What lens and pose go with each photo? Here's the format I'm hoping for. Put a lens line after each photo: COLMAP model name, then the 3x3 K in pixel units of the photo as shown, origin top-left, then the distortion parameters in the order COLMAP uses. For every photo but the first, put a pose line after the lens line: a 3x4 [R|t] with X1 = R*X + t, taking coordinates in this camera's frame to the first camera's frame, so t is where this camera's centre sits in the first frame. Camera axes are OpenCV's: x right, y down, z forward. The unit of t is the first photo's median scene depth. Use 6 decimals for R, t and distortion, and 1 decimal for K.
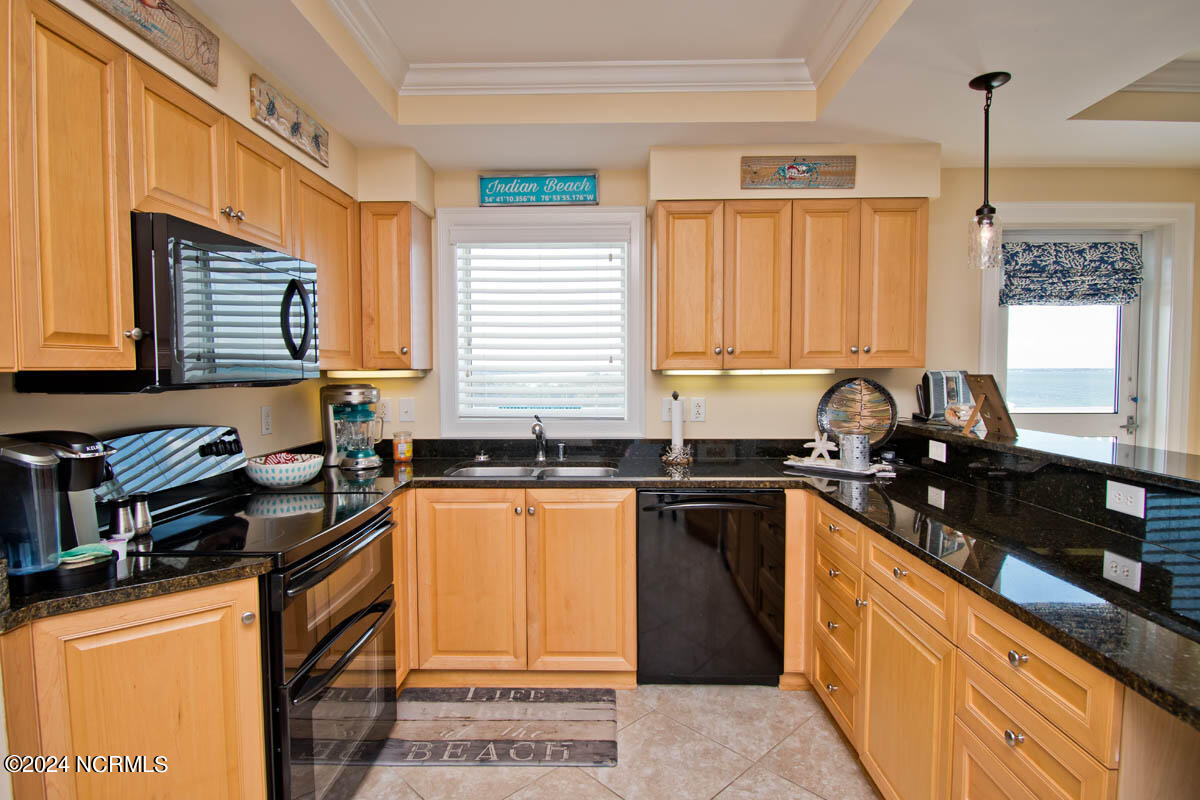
lens RADIAL K [[615.8, 0, 600.0], [0, 615.8, 400.0], [0, 0, 1]] dist [0.002355, -0.017755]
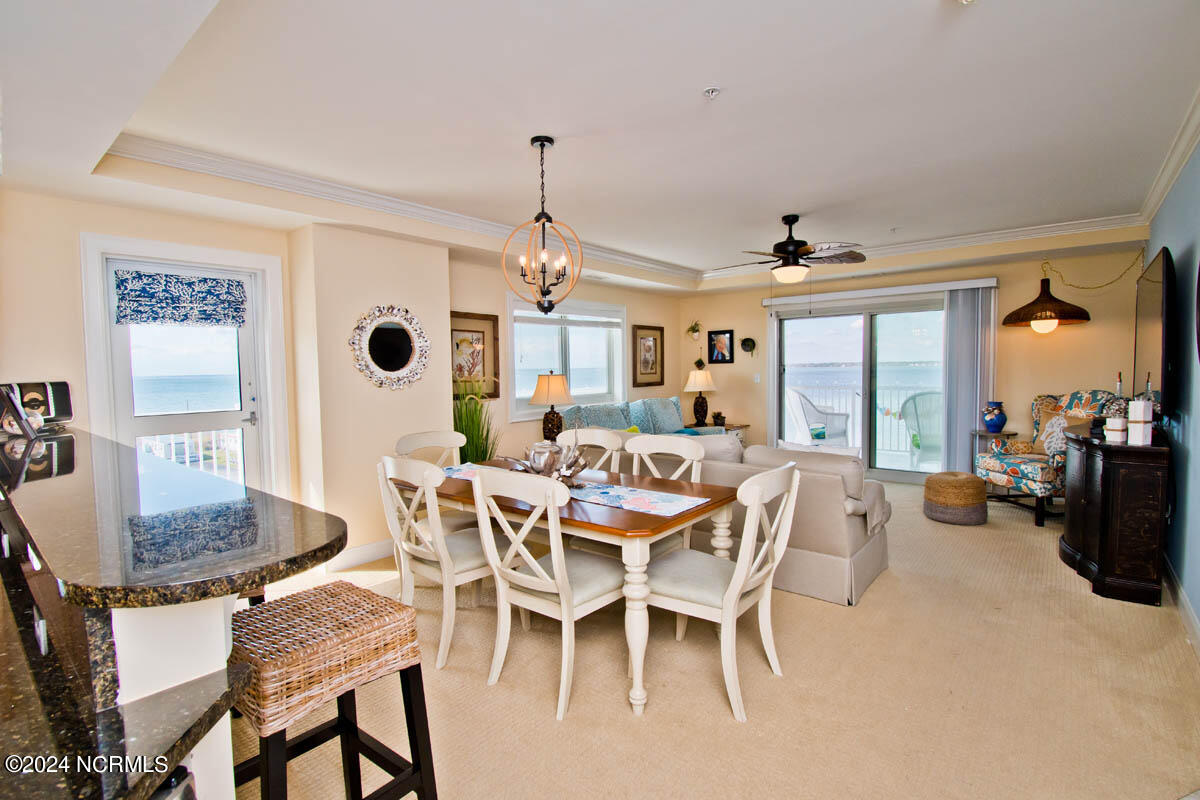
lens RADIAL K [[554.9, 0, 592.7], [0, 554.9, 397.7], [0, 0, 1]] dist [-0.015099, -0.000613]
pose [[0.629415, -0.048070, 0.775581, 0.436400], [0.052731, 0.998426, 0.019088, 0.012583], [-0.775278, 0.028883, 0.630960, -0.353551]]
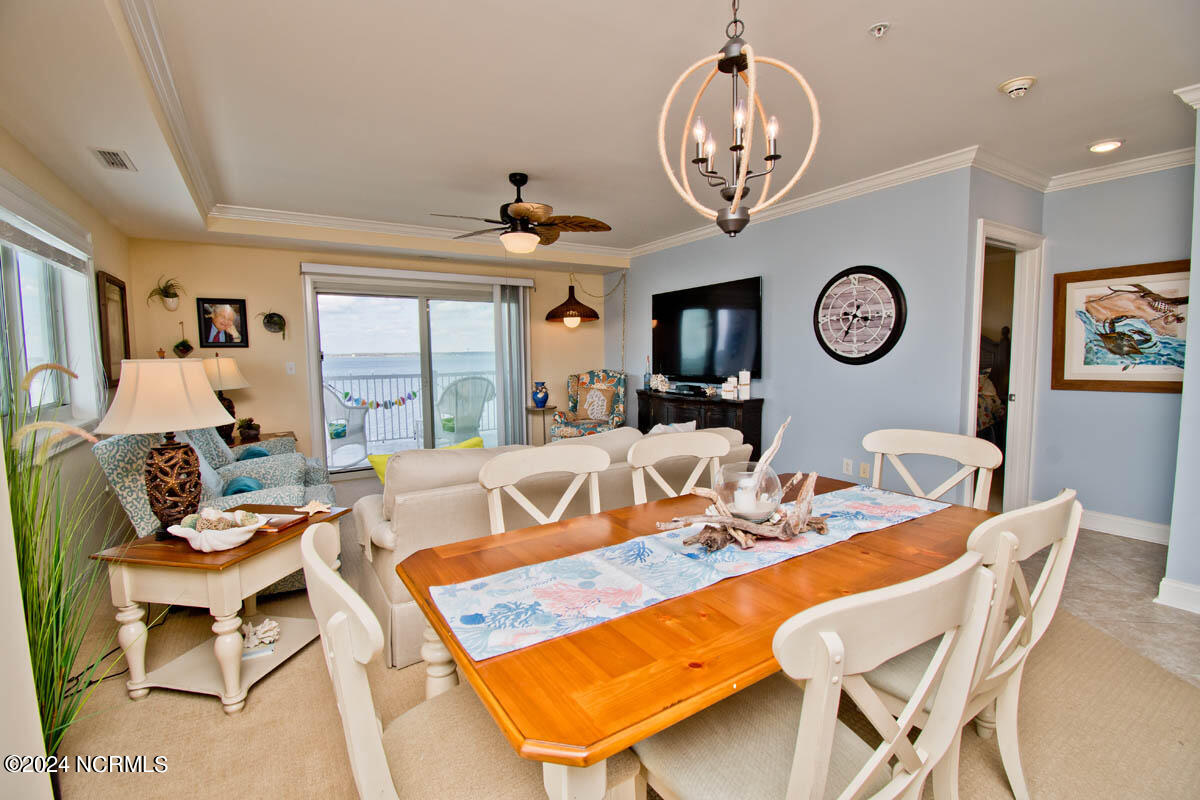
lens RADIAL K [[526.0, 0, 596.6], [0, 526.0, 399.8], [0, 0, 1]] dist [0.016584, -0.022988]
pose [[-0.550603, -0.067129, 0.832063, 0.799053], [0.054212, 0.991782, 0.115888, -0.032839], [-0.833005, 0.108916, -0.542439, 0.745985]]
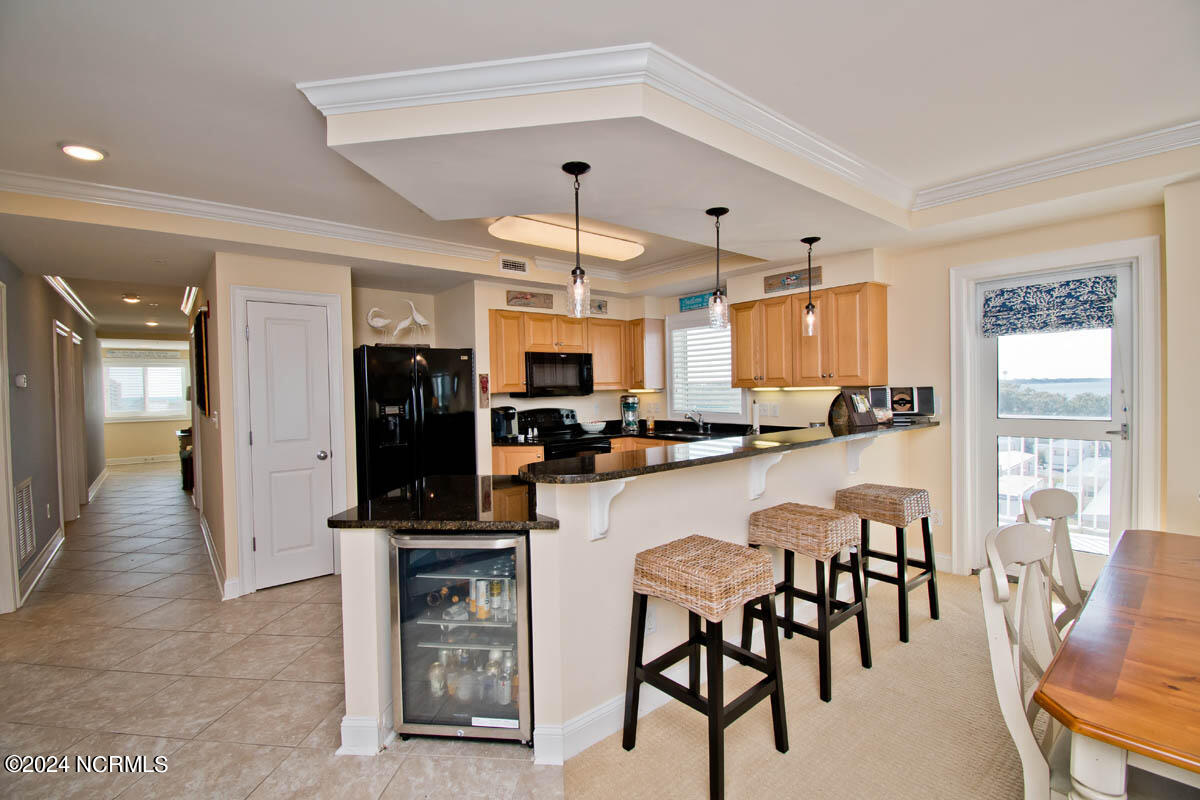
lens RADIAL K [[526.0, 0, 596.6], [0, 526.0, 399.8], [0, 0, 1]] dist [0.016584, -0.022988]
pose [[0.652849, 0.008015, -0.757446, 1.035314], [-0.019218, 0.999797, -0.005985, 0.006665], [0.757244, 0.018464, 0.652871, -0.421166]]
